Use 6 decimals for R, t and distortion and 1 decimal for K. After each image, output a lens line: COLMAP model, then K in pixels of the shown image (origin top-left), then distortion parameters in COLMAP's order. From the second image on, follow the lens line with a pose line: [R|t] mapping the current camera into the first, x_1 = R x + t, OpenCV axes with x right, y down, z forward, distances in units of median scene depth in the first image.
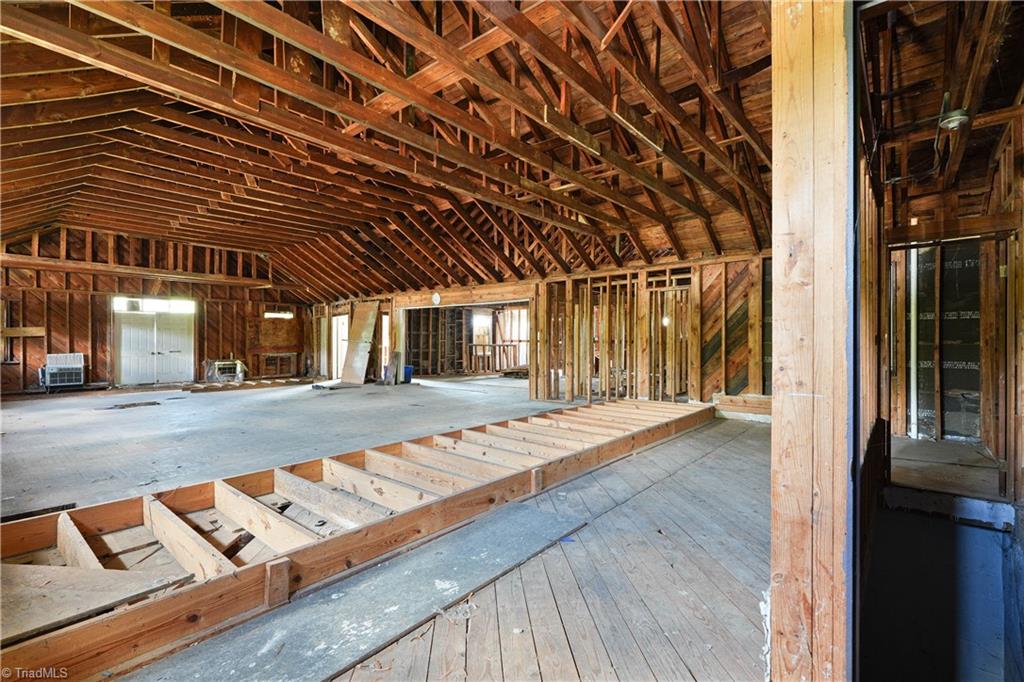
lens RADIAL K [[456.6, 0, 513.5], [0, 456.6, 340.5], [0, 0, 1]] dist [0.001429, 0.000322]
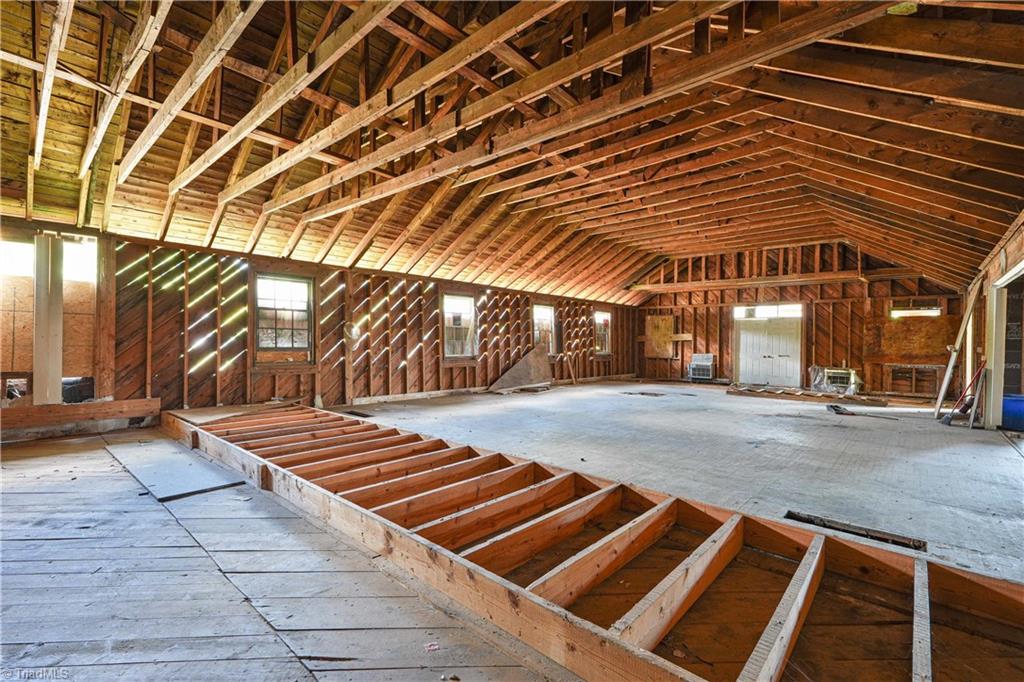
lens RADIAL K [[456.6, 0, 513.5], [0, 456.6, 340.5], [0, 0, 1]] dist [0.001429, 0.000322]
pose [[-0.028304, -0.001901, -0.999598, 0.283295], [-0.015847, 0.999873, -0.001453, 0.001224], [0.999474, 0.015800, -0.028331, 0.431146]]
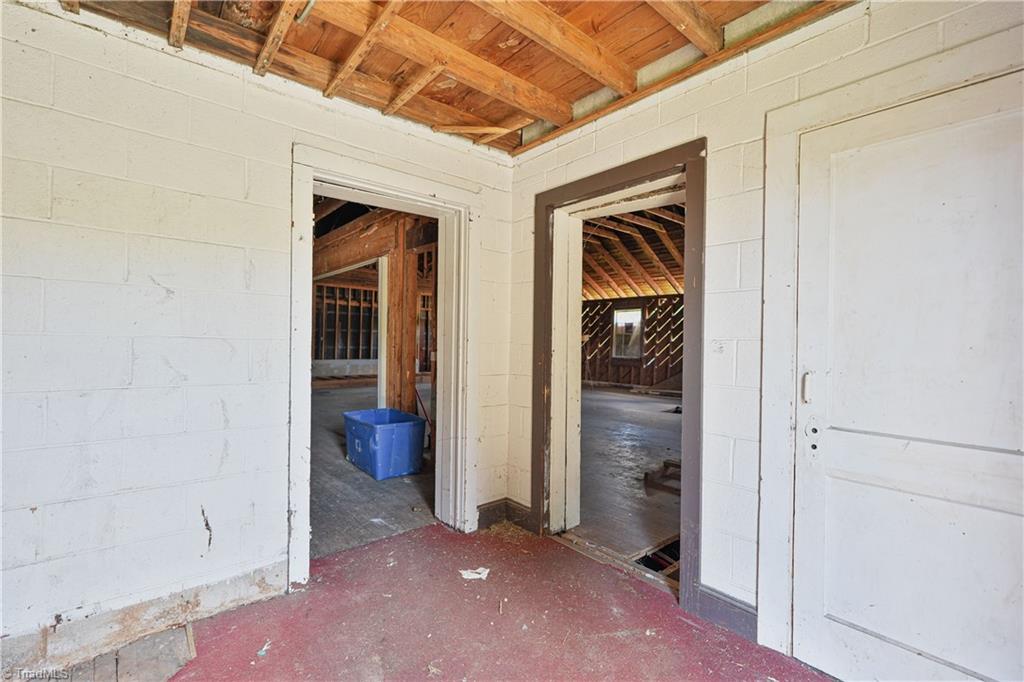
lens RADIAL K [[456.6, 0, 513.5], [0, 456.6, 340.5], [0, 0, 1]] dist [0.001429, 0.000322]
pose [[-0.989184, -0.018492, 0.145508, -0.386292], [-0.019144, 0.999812, -0.003077, -0.000531], [-0.145424, -0.005829, -0.989352, 1.294993]]
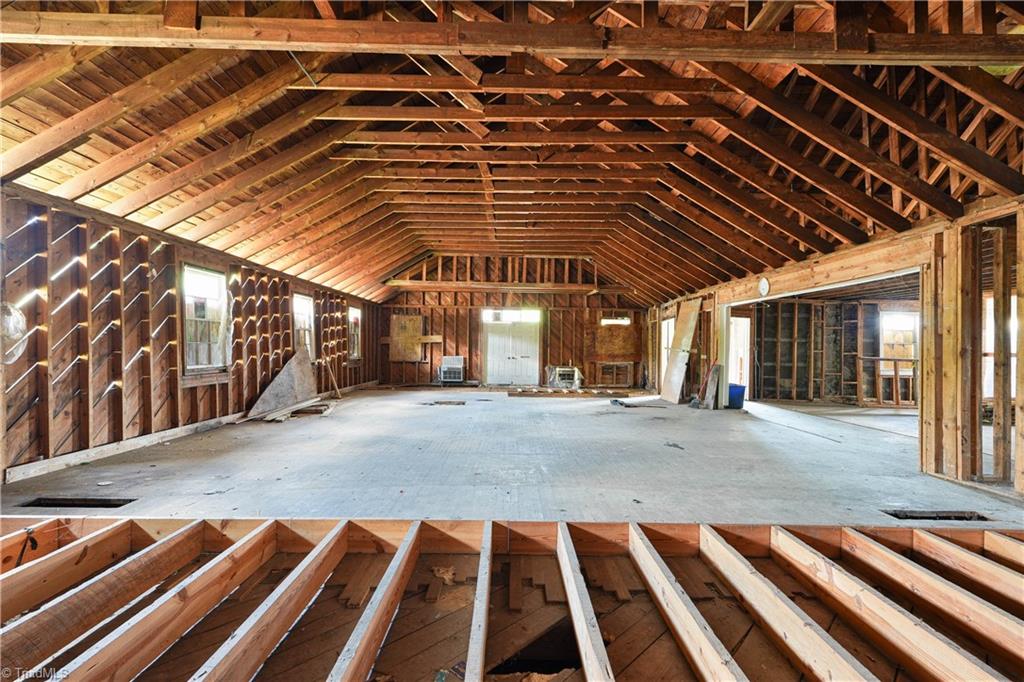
lens RADIAL K [[467.6, 0, 514.2], [0, 467.6, 340.8], [0, 0, 1]] dist [0.000526, 0.000199]
pose [[0.653595, -0.001178, -0.756843, 0.094217], [-0.015390, 0.999771, -0.014846, 0.002447], [0.756688, 0.021351, 0.653428, 0.243099]]
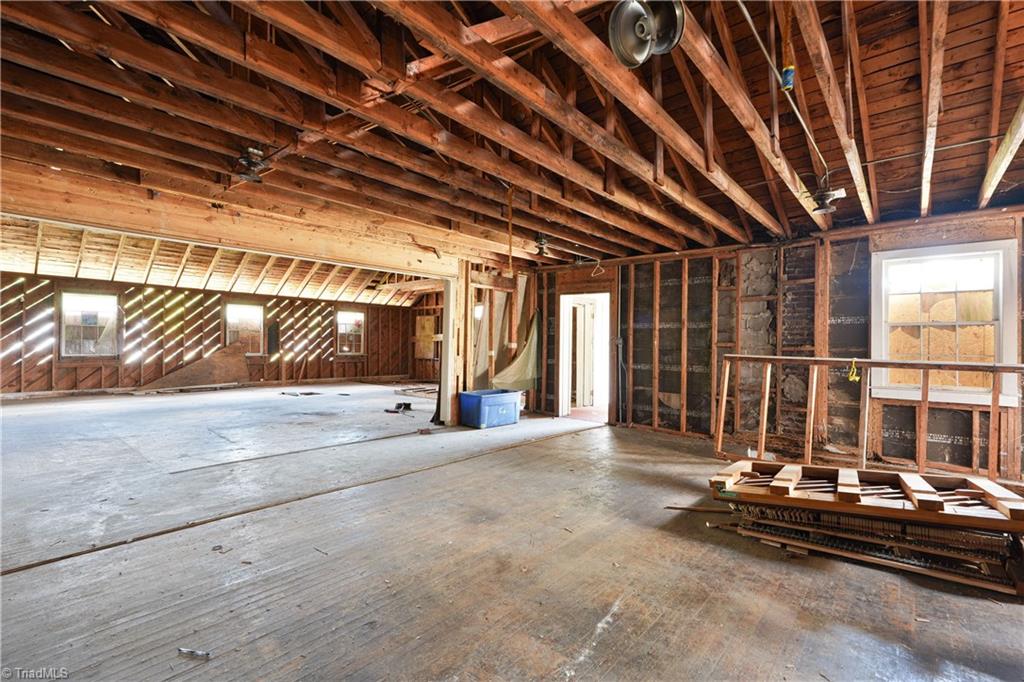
lens RADIAL K [[456.6, 0, 513.5], [0, 456.6, 340.5], [0, 0, 1]] dist [0.001429, 0.000322]
pose [[-0.014406, -0.012428, -0.999819, 0.255823], [-0.011756, 0.999856, -0.012259, 0.003964], [0.999827, 0.011577, -0.014550, 1.021554]]
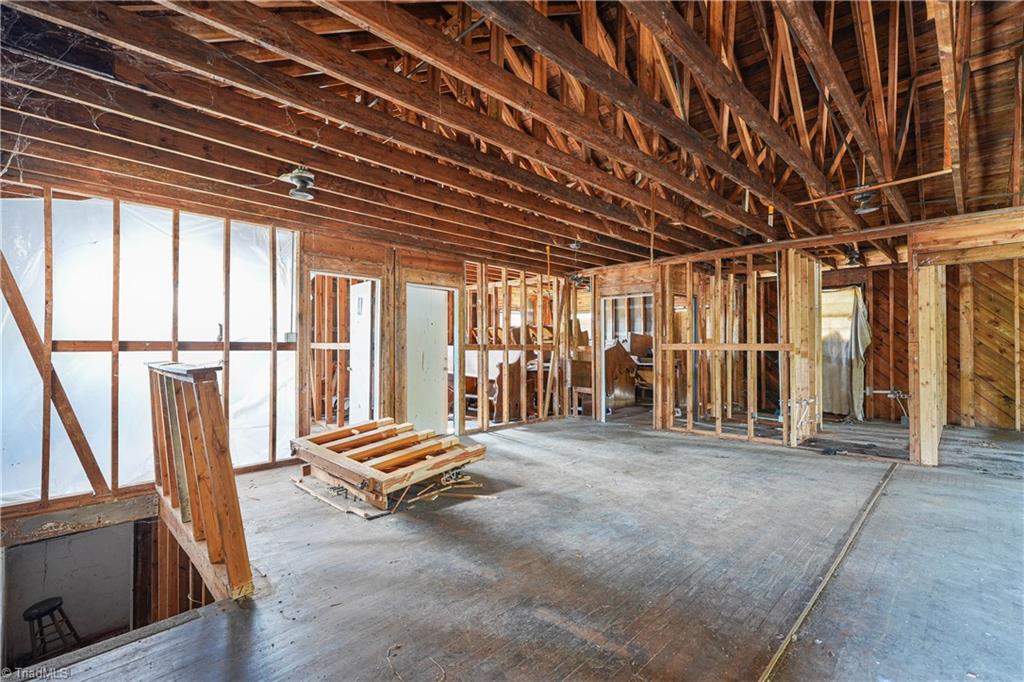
lens RADIAL K [[467.6, 0, 514.2], [0, 467.6, 340.8], [0, 0, 1]] dist [0.000526, 0.000199]
pose [[0.074770, 0.007734, 0.997171, -0.272652], [-0.001063, 0.999970, -0.007676, -0.000085], [-0.997200, -0.000486, 0.074776, 1.072023]]
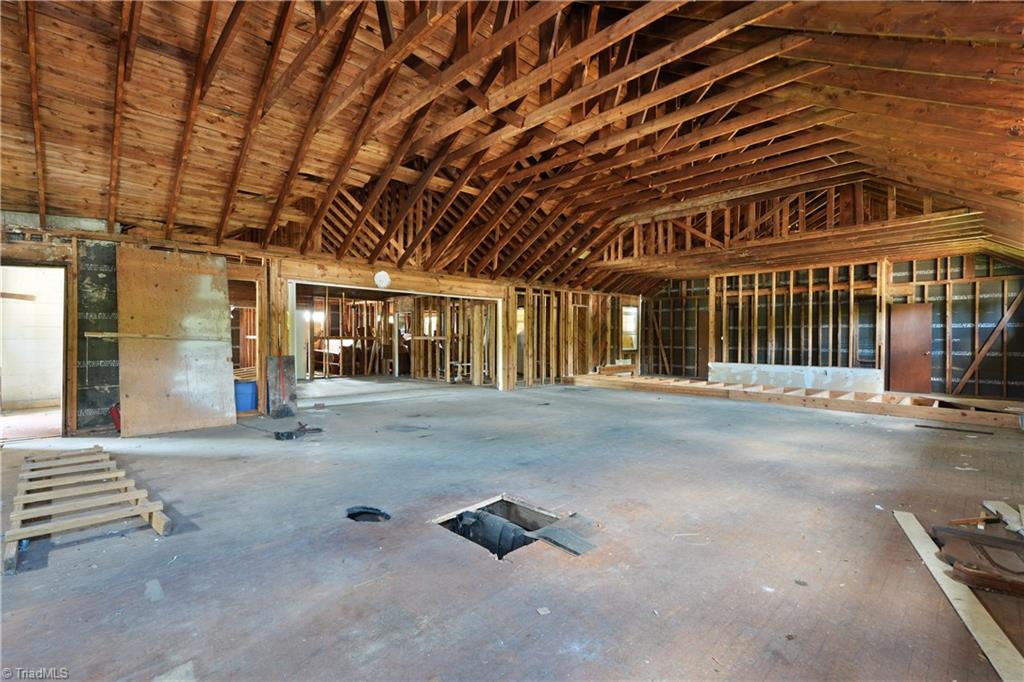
lens RADIAL K [[456.6, 0, 513.5], [0, 456.6, 340.5], [0, 0, 1]] dist [0.001429, 0.000322]
pose [[0.098467, -0.006076, 0.995122, -0.753041], [-0.002709, 0.999976, 0.006374, 0.000540], [-0.995137, -0.003324, 0.098448, 0.622966]]
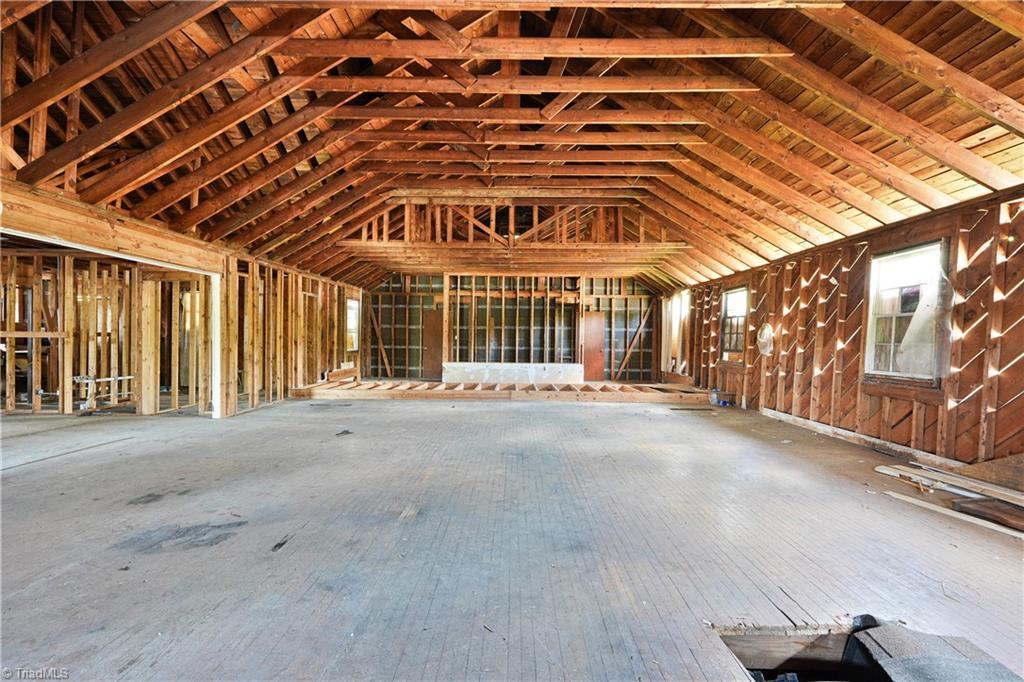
lens RADIAL K [[456.6, 0, 513.5], [0, 456.6, 340.5], [0, 0, 1]] dist [0.001429, 0.000322]
pose [[-0.642334, -0.010969, 0.766347, -0.563209], [-0.010705, 0.999928, 0.005340, 0.000212], [-0.766350, -0.004774, -0.642405, 0.794527]]
